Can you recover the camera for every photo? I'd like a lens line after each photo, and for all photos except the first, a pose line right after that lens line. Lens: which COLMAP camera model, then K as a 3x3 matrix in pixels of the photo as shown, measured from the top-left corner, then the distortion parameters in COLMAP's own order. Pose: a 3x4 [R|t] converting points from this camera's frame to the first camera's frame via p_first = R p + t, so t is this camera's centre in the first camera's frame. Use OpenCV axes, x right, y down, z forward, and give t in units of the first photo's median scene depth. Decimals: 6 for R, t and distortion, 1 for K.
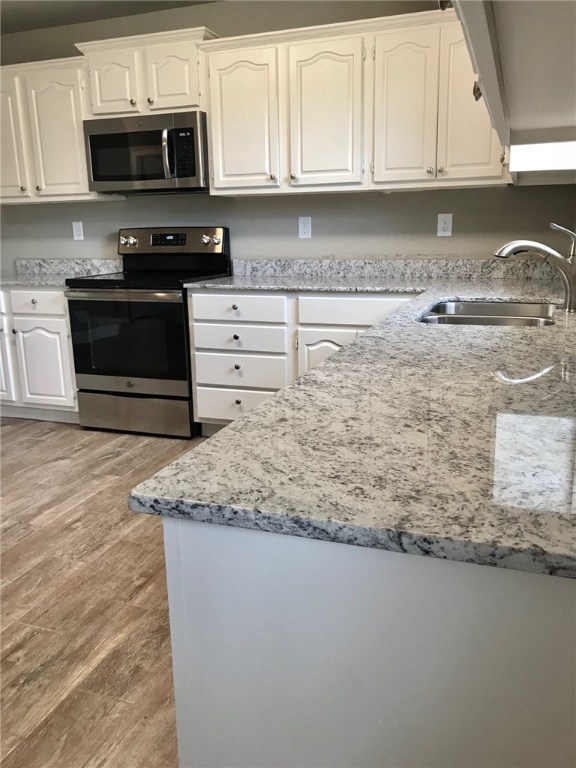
lens RADIAL K [[625.9, 0, 288.0], [0, 625.9, 384.0], [0, 0, 1]] dist [0.101789, -0.308684]
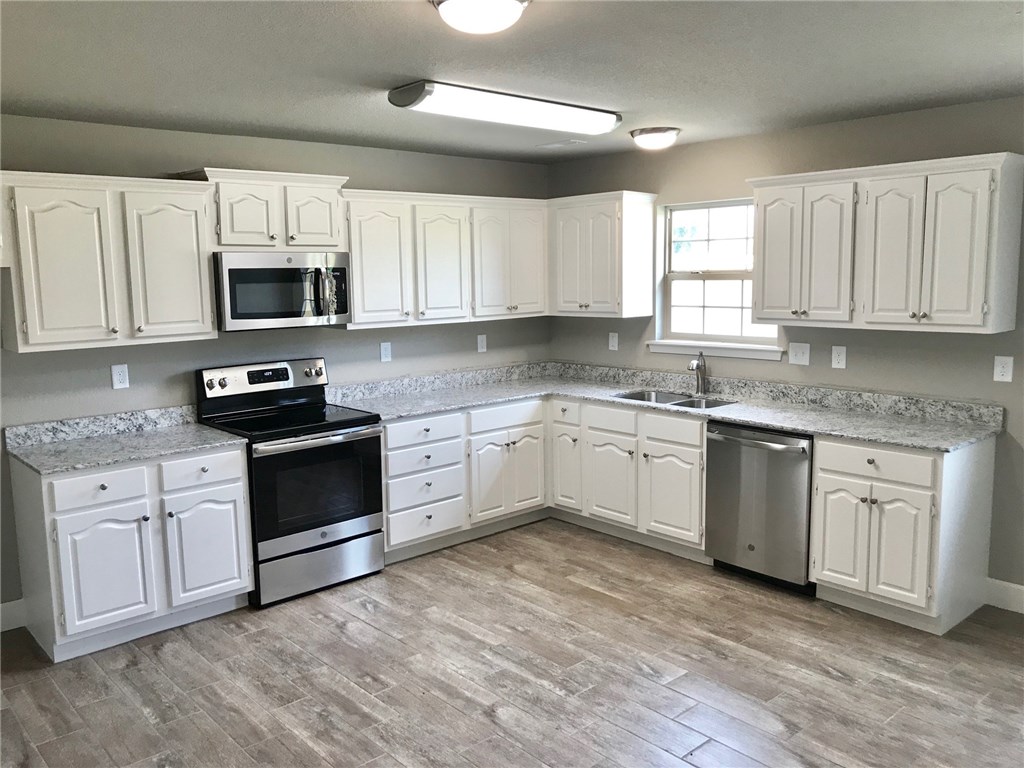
lens RADIAL K [[830.2, 0, 496.9], [0, 830.2, 379.7], [0, 0, 1]] dist [0.010481, -0.003300]
pose [[0.478110, -0.106718, 0.871792, -1.162985], [0.220934, 0.975287, -0.001778, -0.161444], [-0.850058, 0.193459, 0.489873, 0.148036]]
